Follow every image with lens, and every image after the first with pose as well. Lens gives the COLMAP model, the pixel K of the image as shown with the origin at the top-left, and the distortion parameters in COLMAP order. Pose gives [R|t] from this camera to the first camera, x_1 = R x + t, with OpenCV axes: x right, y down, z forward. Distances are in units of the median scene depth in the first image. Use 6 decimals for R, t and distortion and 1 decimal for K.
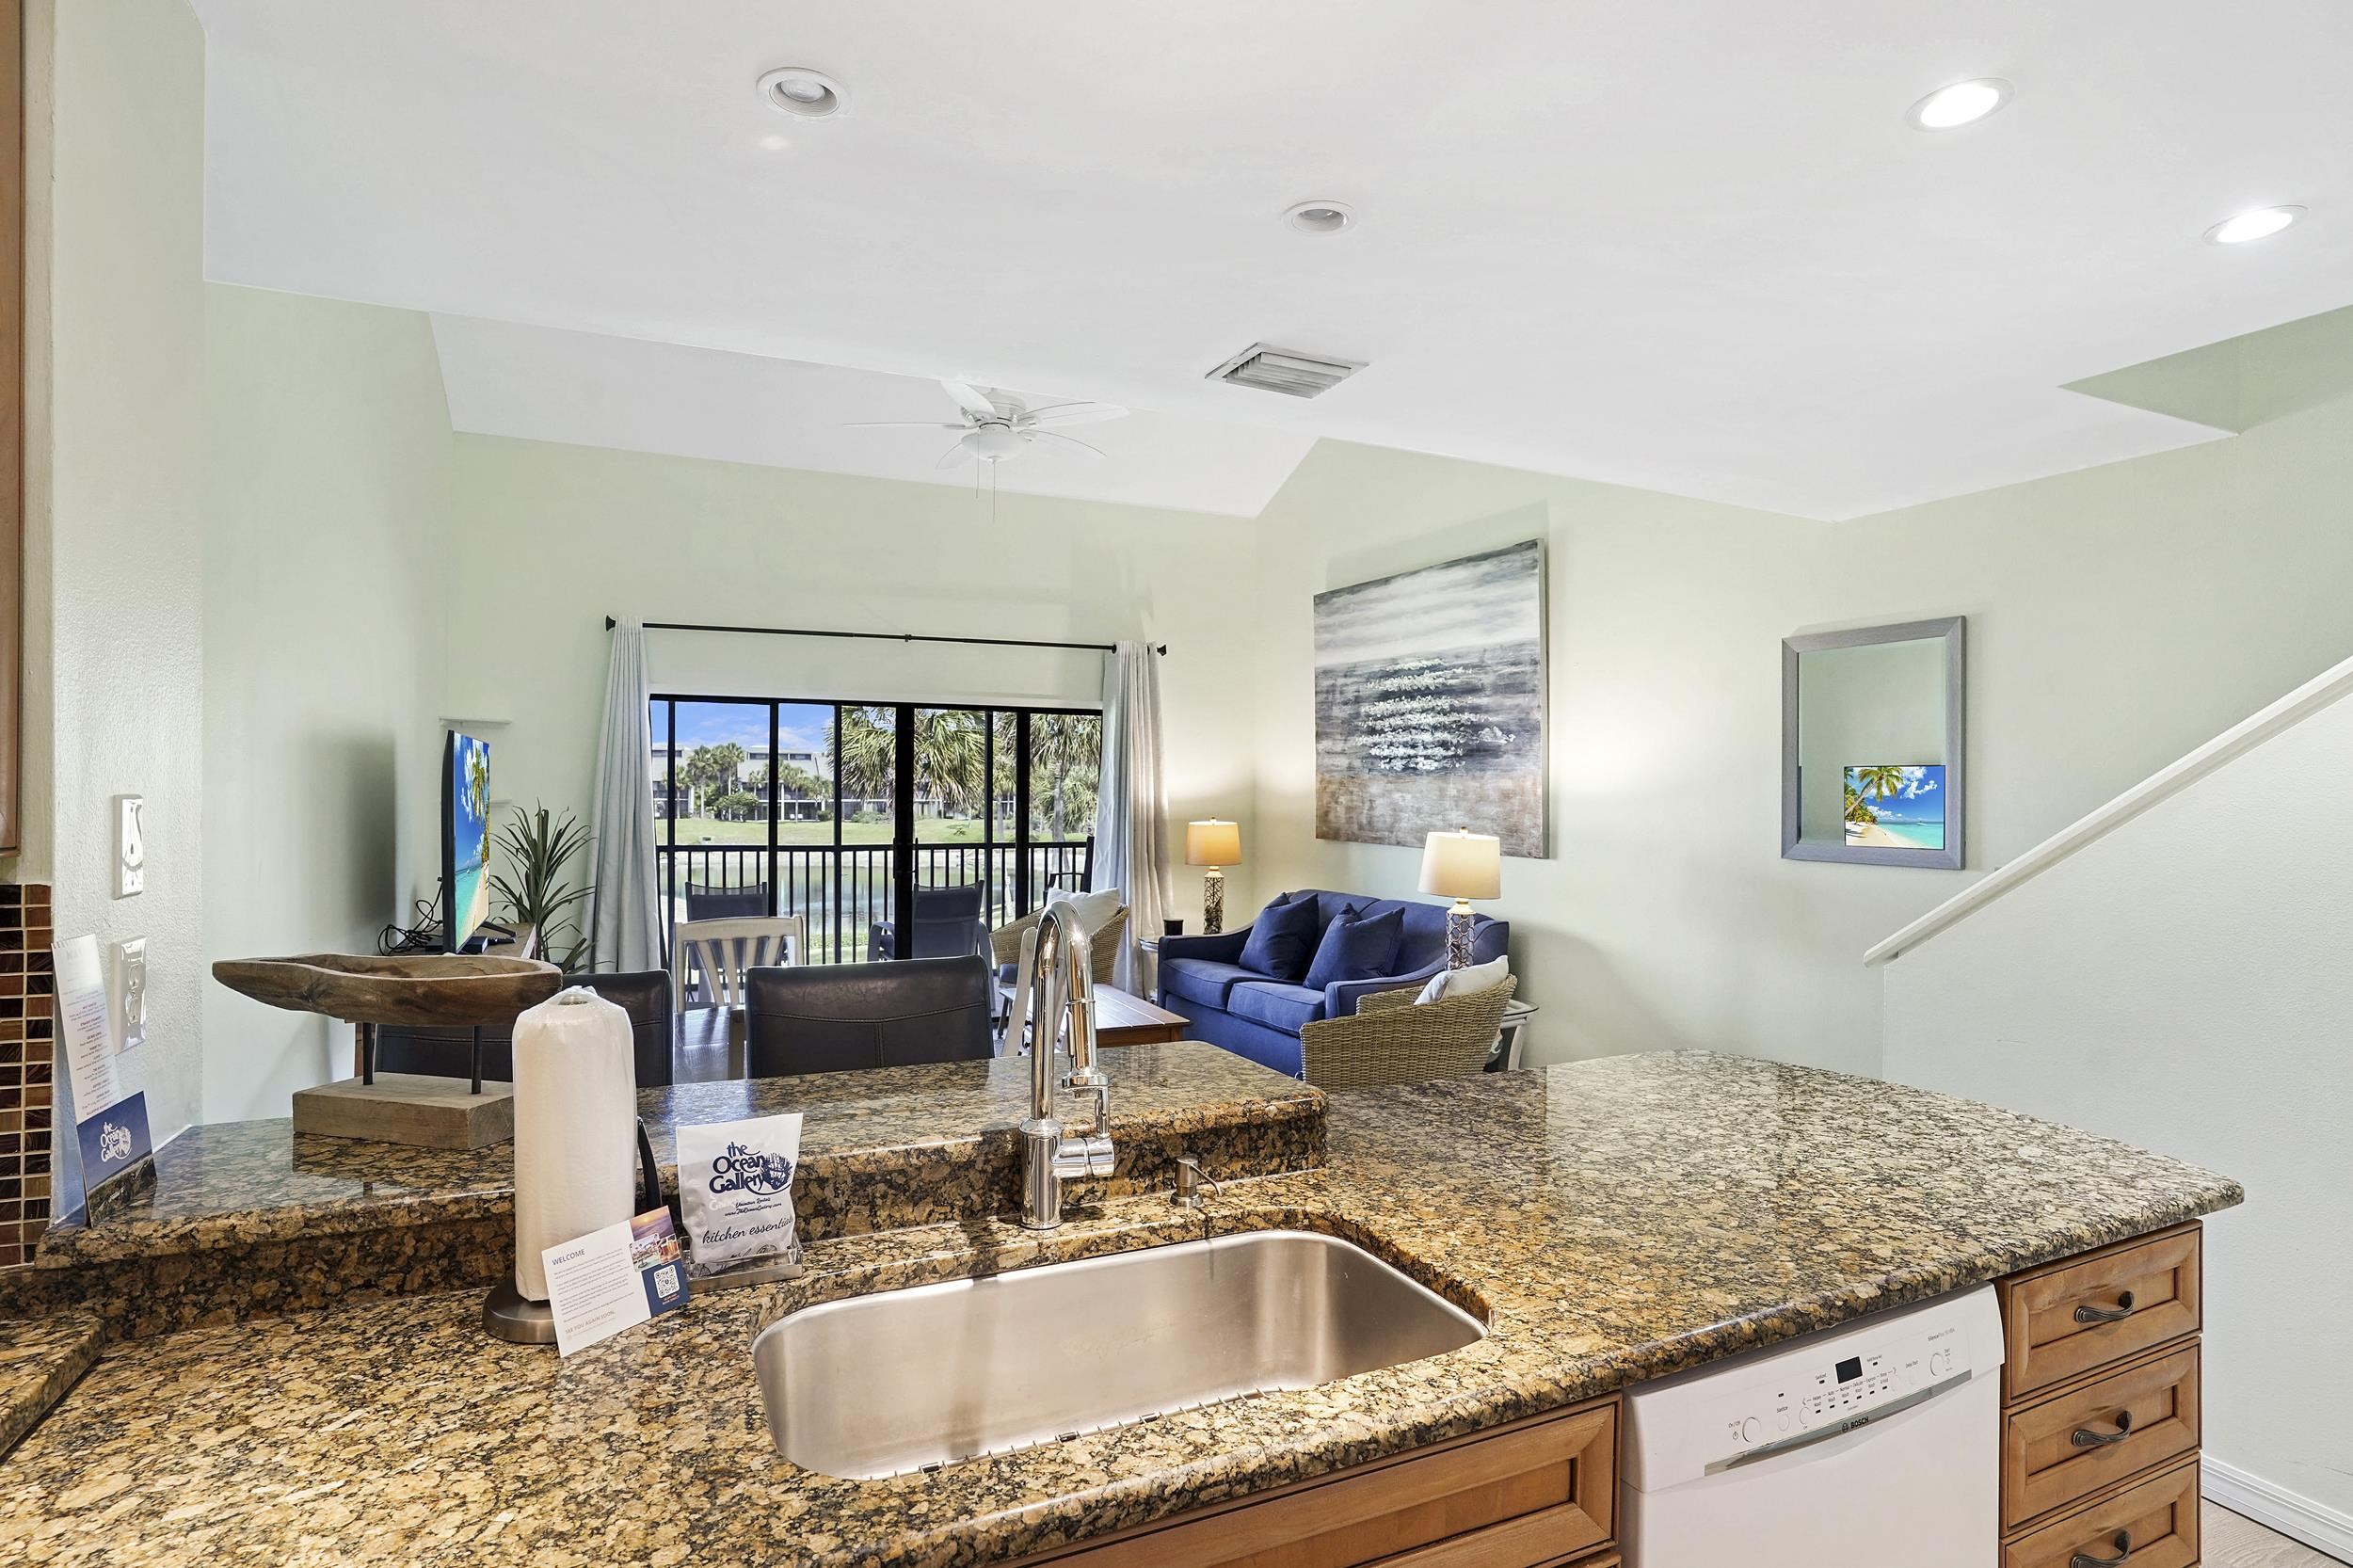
lens RADIAL K [[1209.7, 0, 1183.0], [0, 1209.7, 809.2], [0, 0, 1]] dist [-0.058335, 0.026694]
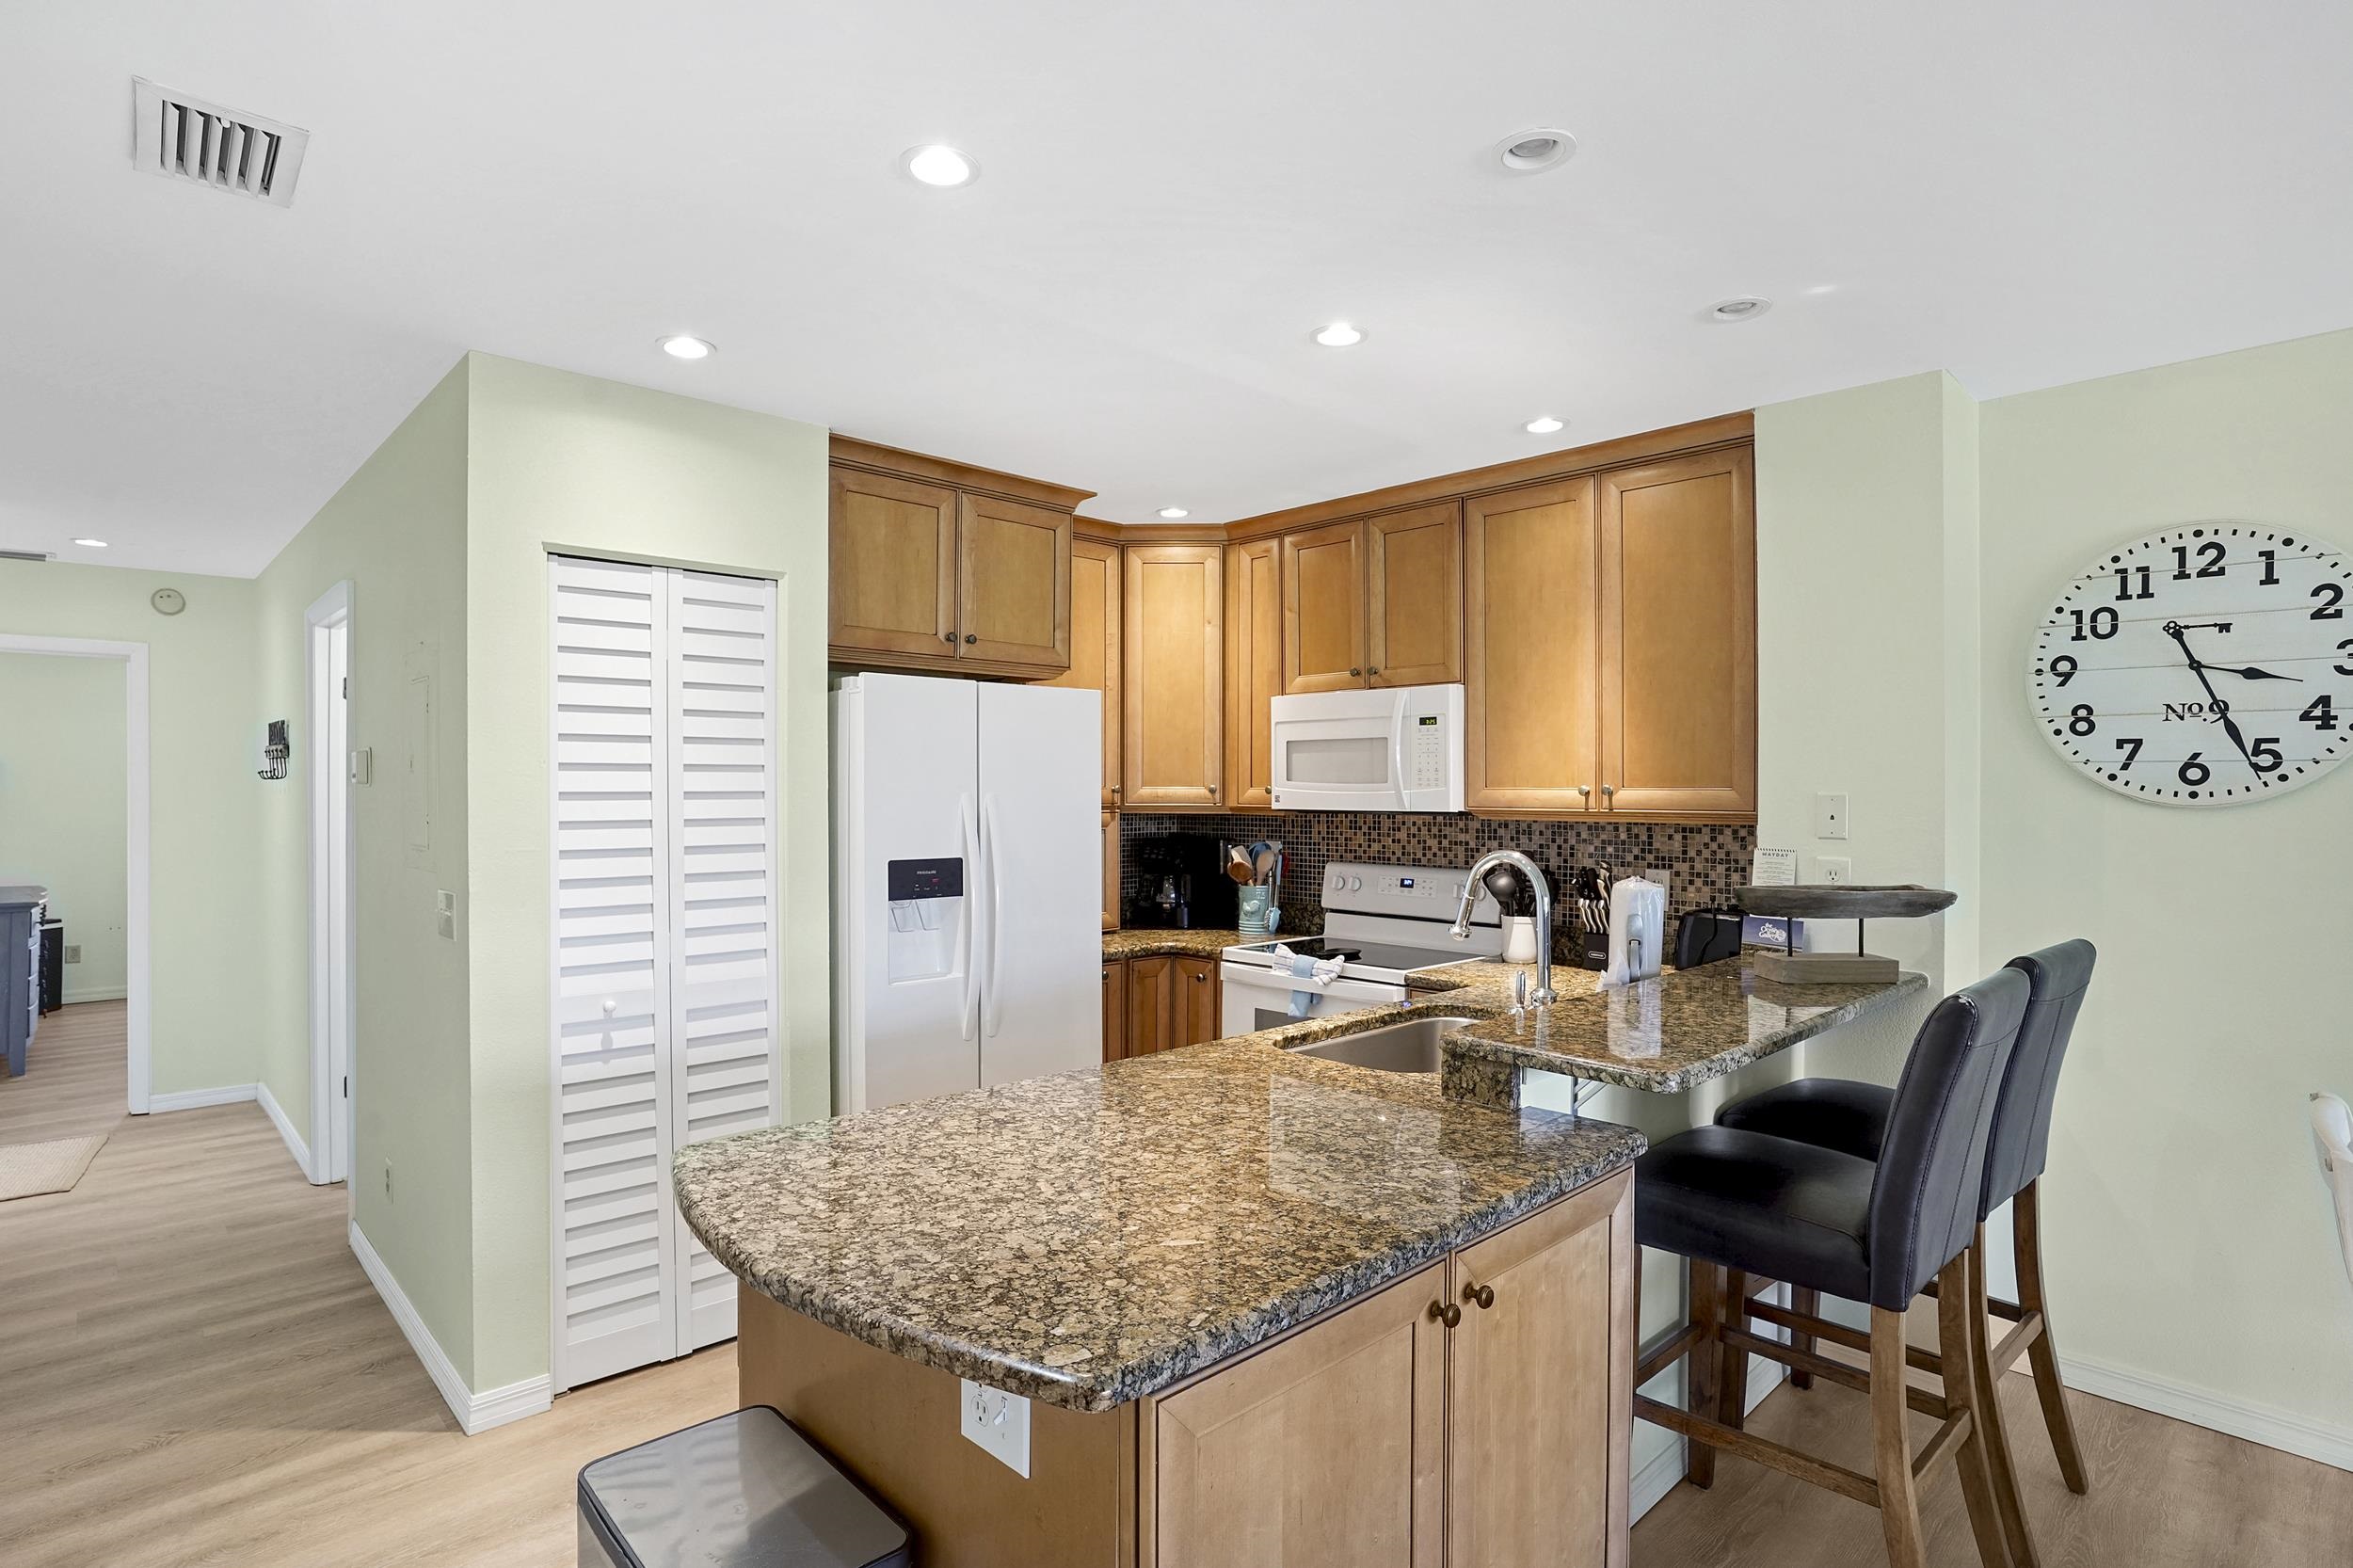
lens RADIAL K [[1209.7, 0, 1166.1], [0, 1209.7, 776.3], [0, 0, 1]] dist [-0.058335, 0.026694]
pose [[-0.950994, -0.002222, -0.309200, 0.225662], [-0.005711, 0.999930, 0.010379, -0.012069], [0.309156, 0.011637, -0.950940, 0.607915]]
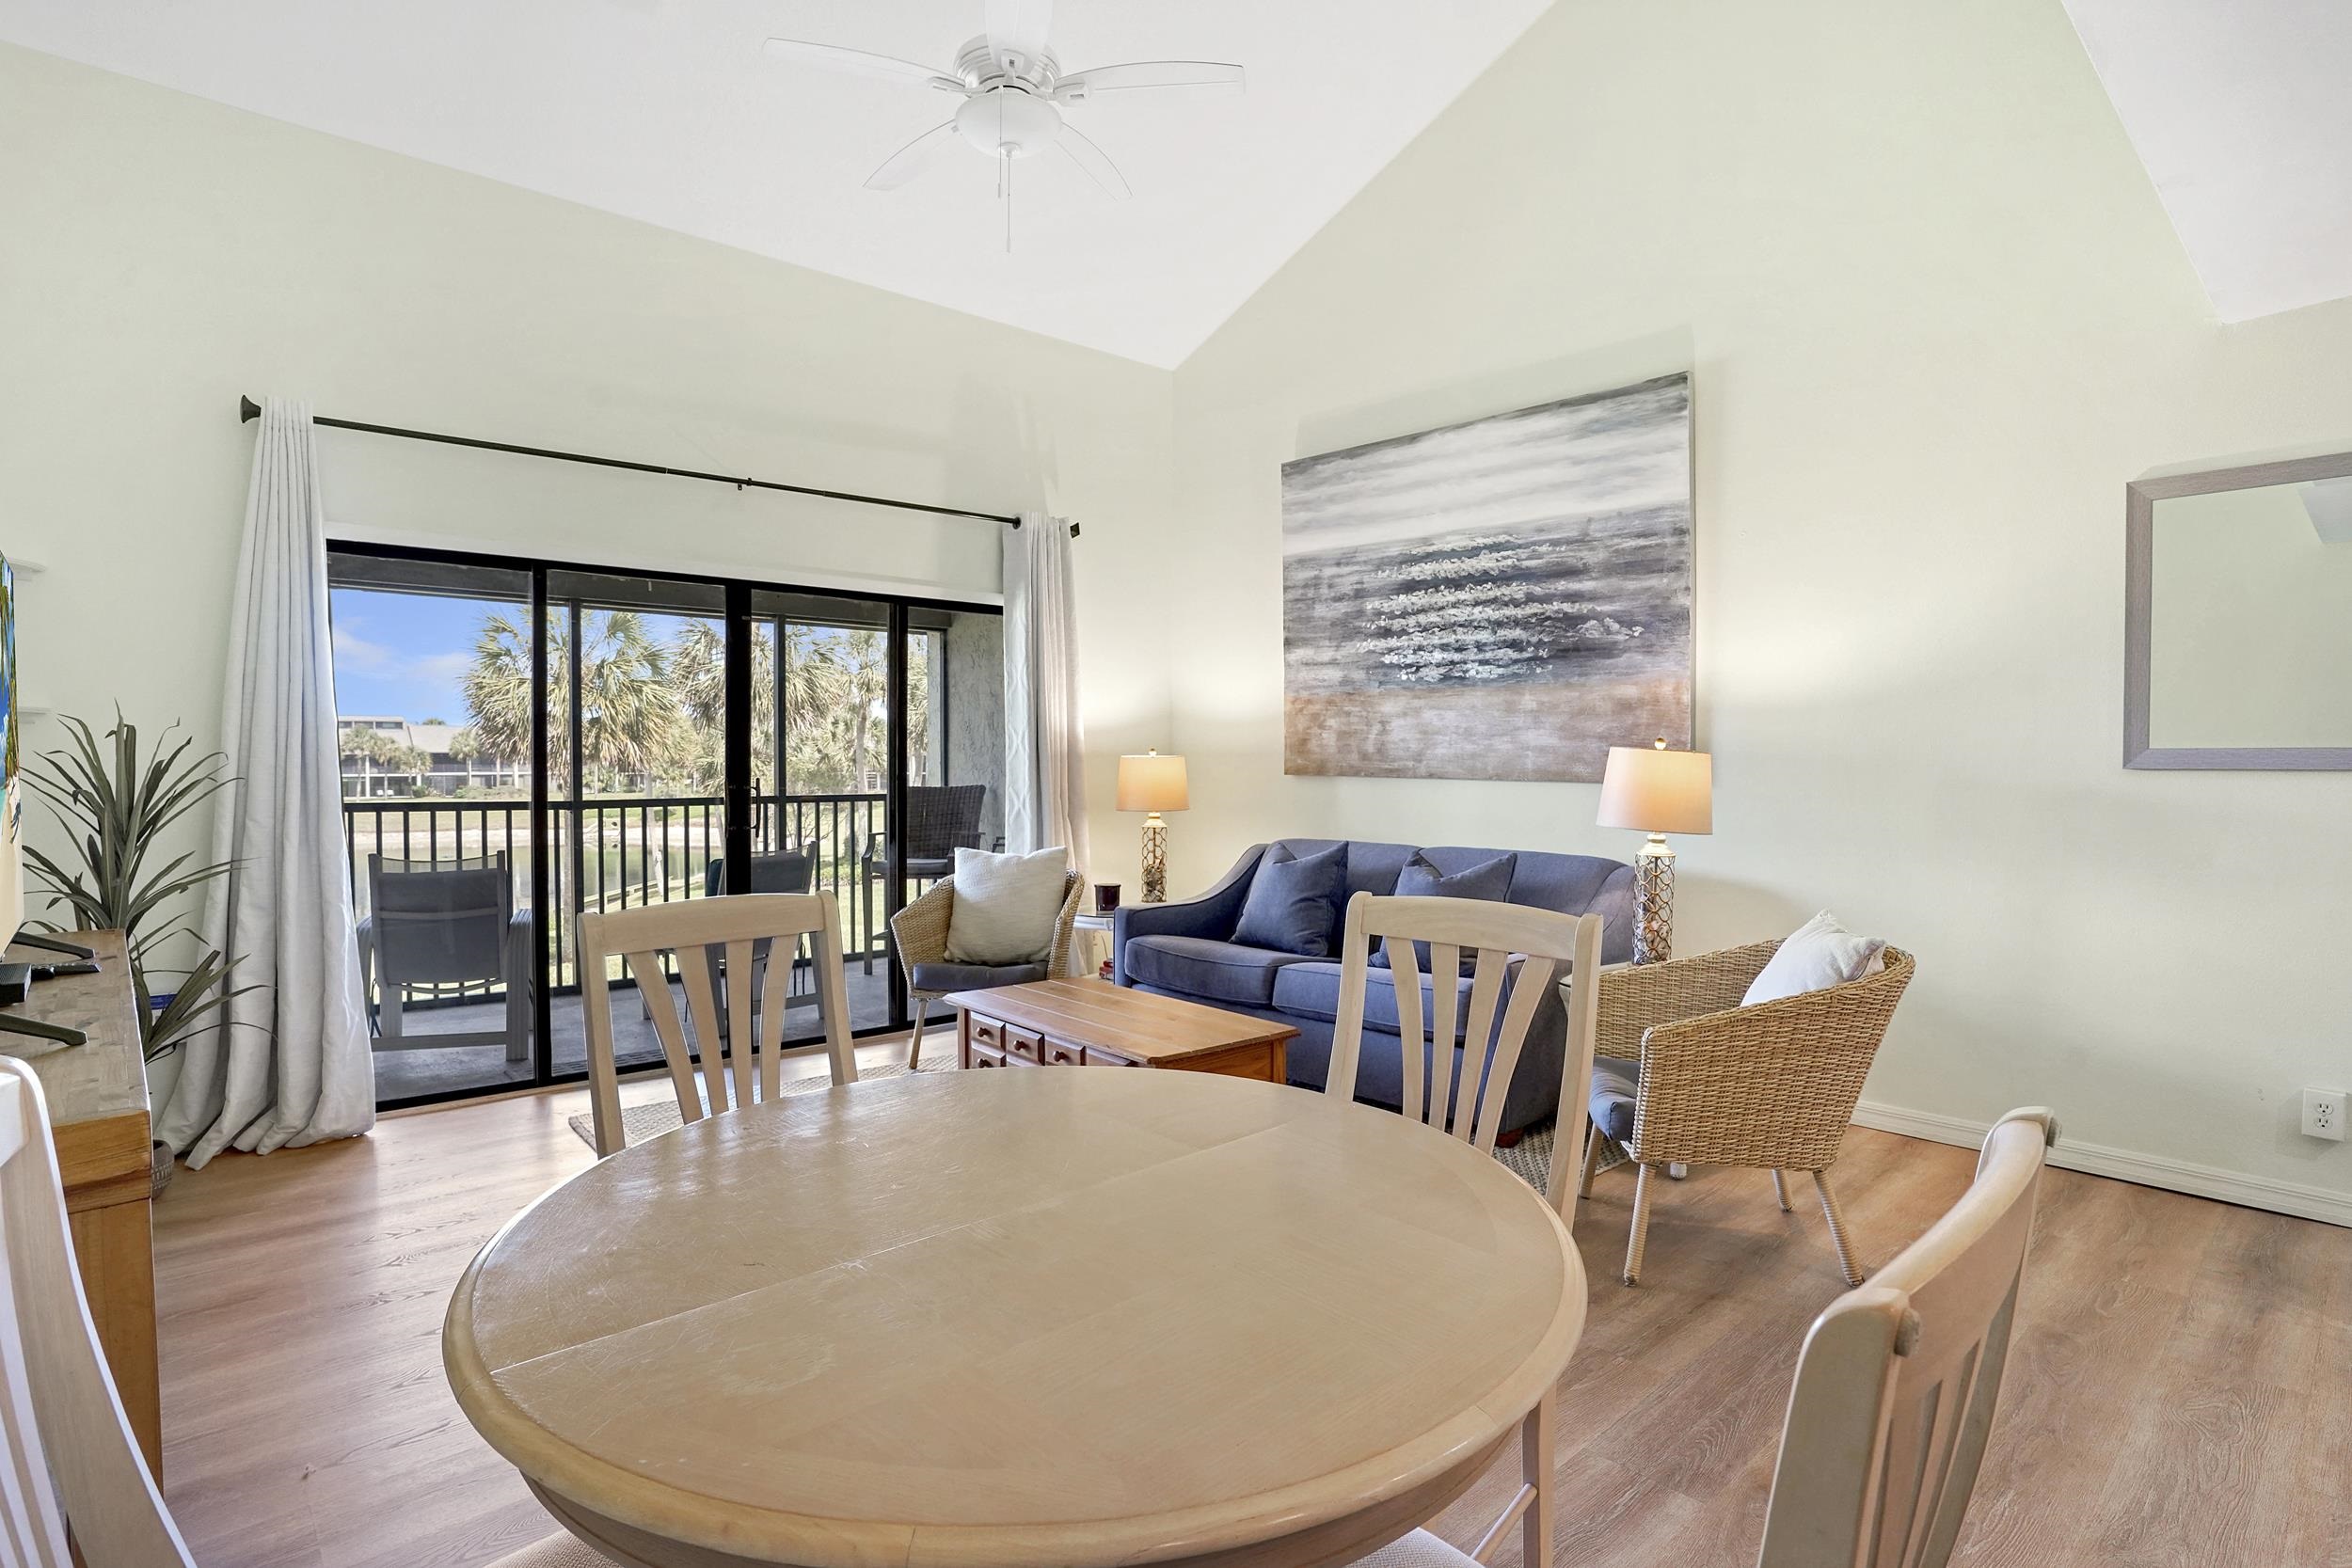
lens RADIAL K [[1209.0, 0, 1179.0], [0, 1209.0, 790.3], [0, 0, 1]] dist [-0.058335, 0.026694]
pose [[0.955843, -0.014670, 0.293511, -0.228033], [0.011599, 0.999858, 0.012201, 0.029285], [-0.293648, -0.008258, 0.955878, 0.332564]]
